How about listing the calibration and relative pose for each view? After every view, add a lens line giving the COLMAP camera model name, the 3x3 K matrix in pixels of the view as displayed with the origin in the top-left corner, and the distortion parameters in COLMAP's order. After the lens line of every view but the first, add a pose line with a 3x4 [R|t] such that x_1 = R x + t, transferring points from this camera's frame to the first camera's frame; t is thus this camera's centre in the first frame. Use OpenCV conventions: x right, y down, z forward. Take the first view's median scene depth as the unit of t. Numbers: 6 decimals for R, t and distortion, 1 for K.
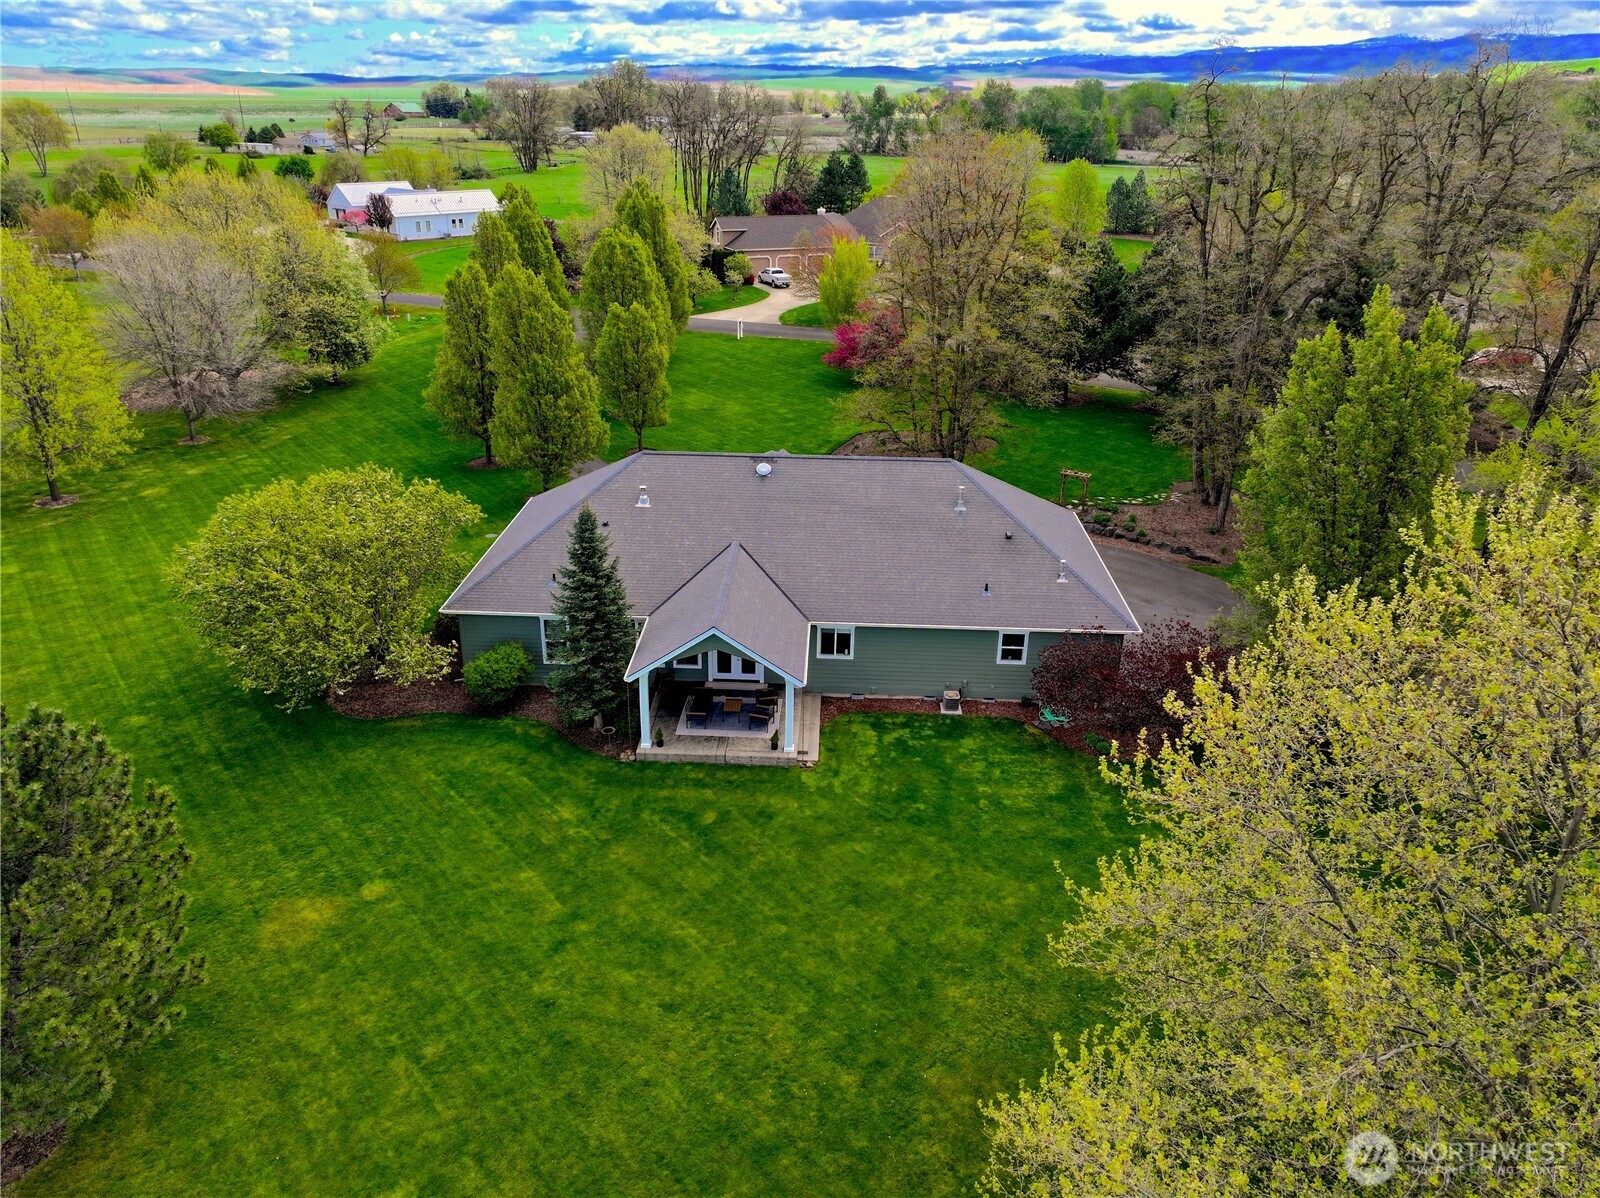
lens RADIAL K [[1126.9, 0, 800.0], [0, 1126.9, 599.0], [0, 0, 1]] dist [0.005107, 0.003588]
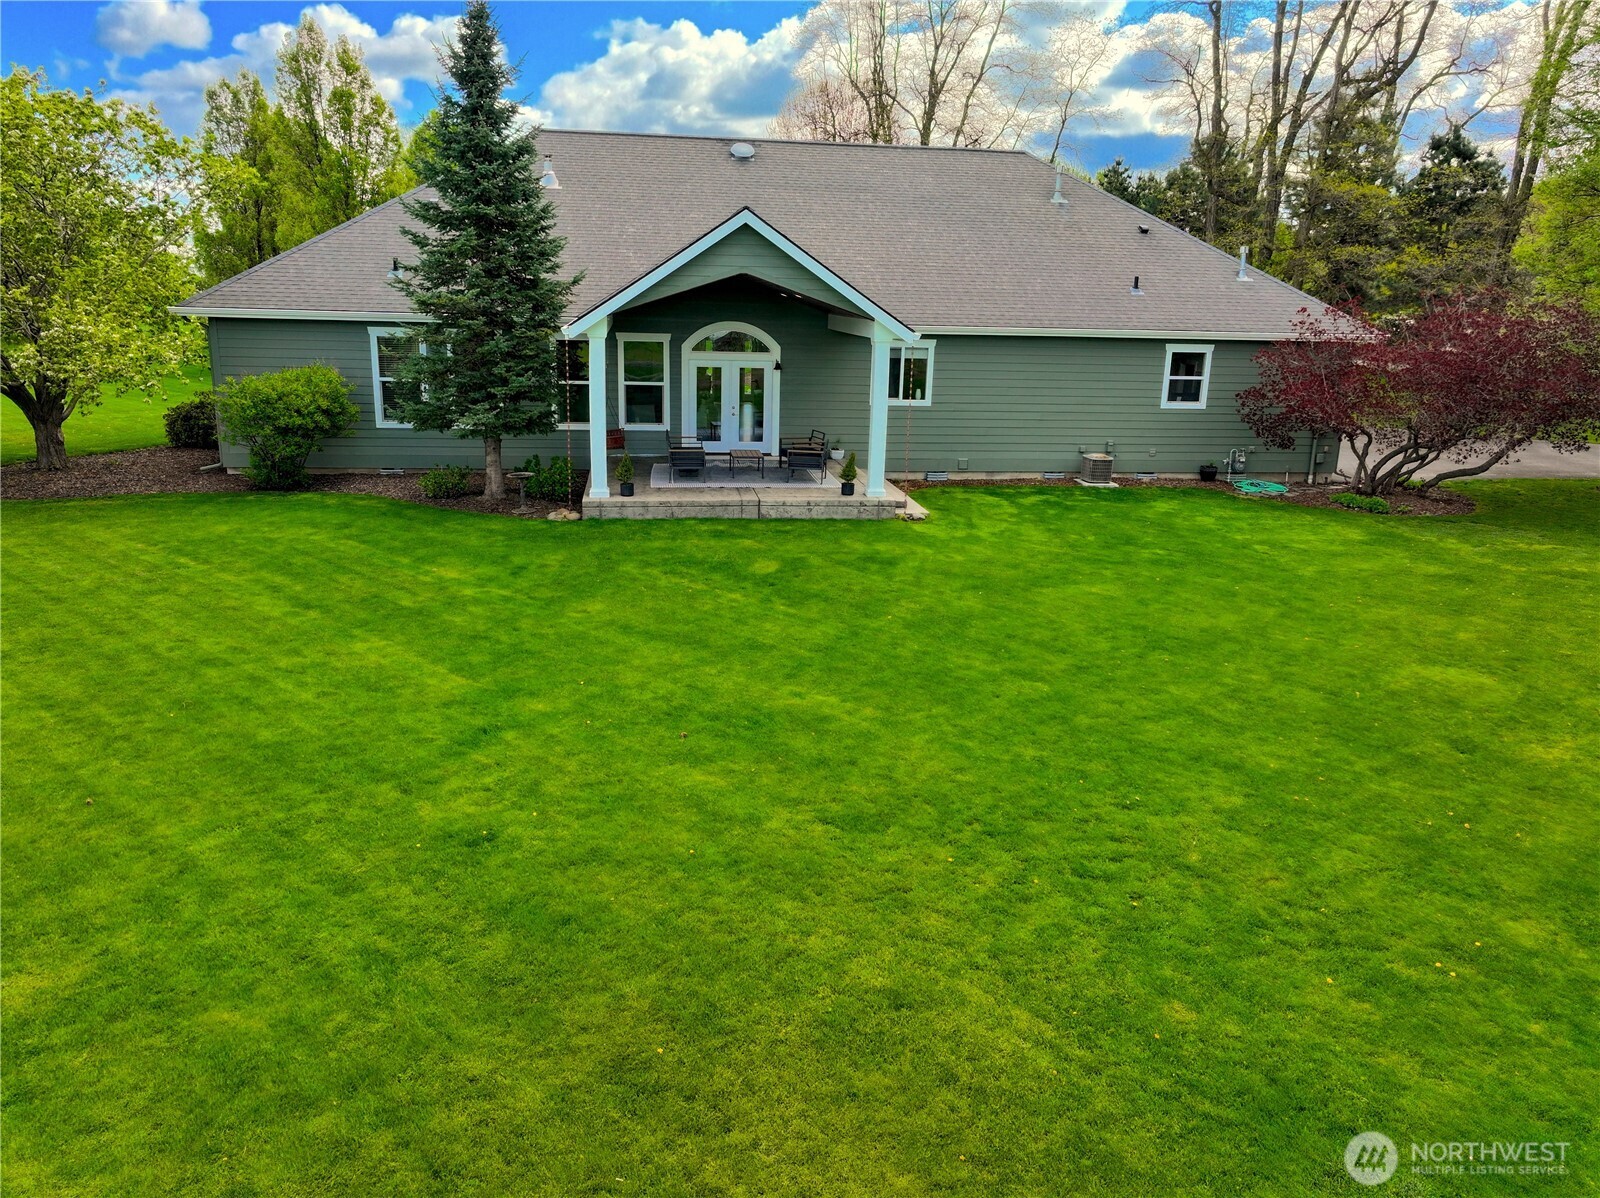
lens RADIAL K [[1126.9, 0, 800.0], [0, 1126.9, 599.0], [0, 0, 1]] dist [0.005107, 0.003588]
pose [[0.983973, -0.036616, 0.174518, -0.172104], [0.061555, 0.988277, -0.139711, 0.315862], [-0.167357, 0.148214, 0.974692, 0.619974]]
